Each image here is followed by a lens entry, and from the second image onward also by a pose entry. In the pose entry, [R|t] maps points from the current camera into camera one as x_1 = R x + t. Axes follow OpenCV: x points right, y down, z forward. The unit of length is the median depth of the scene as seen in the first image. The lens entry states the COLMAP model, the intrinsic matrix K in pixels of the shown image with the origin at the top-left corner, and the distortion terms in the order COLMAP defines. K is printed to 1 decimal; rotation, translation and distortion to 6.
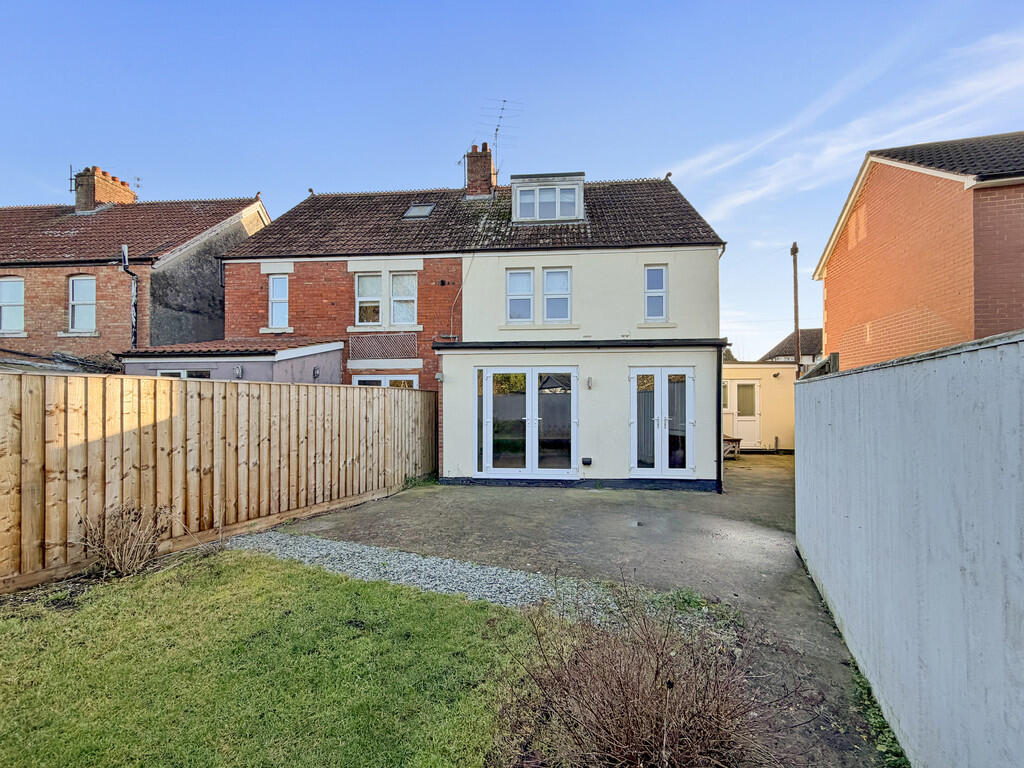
lens RADIAL K [[412.7, 0, 512.3], [0, 412.7, 398.8], [0, 0, 1]] dist [0.001628, 0.000173]
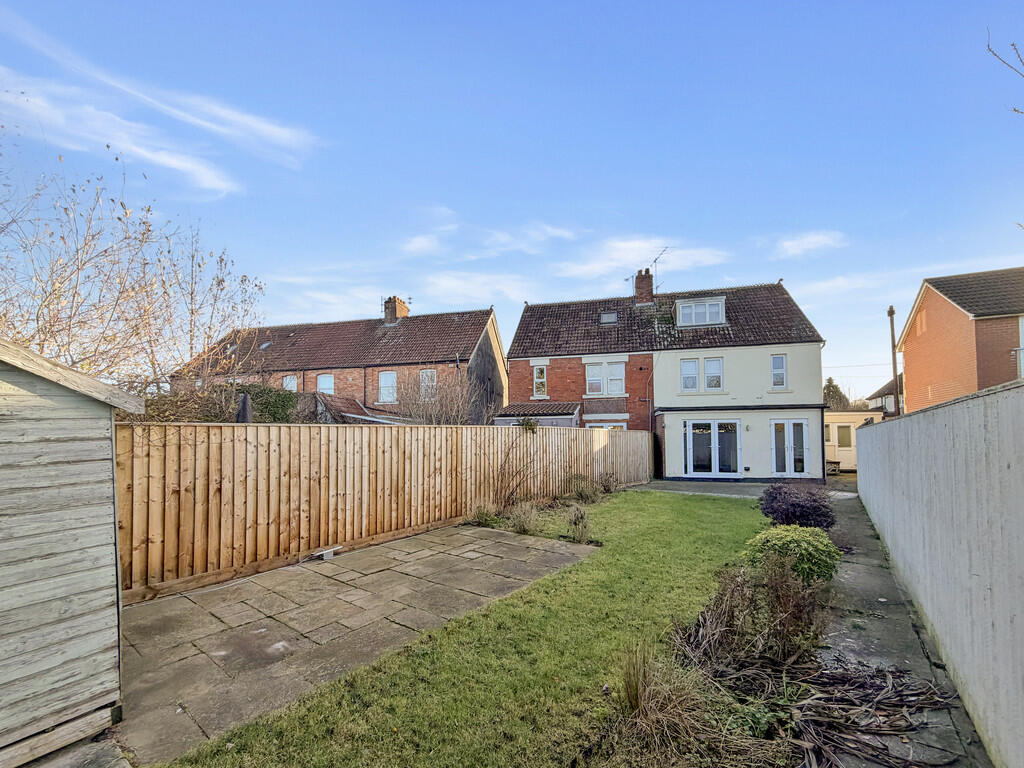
lens RADIAL K [[416.8, 0, 513.9], [0, 416.8, 425.6], [0, 0, 1]] dist [-0.000470, -0.000054]
pose [[0.983966, -0.009638, -0.178094, -0.382411], [0.004463, 0.999557, -0.029436, 0.002929], [0.178299, 0.028169, 0.983573, -0.785269]]
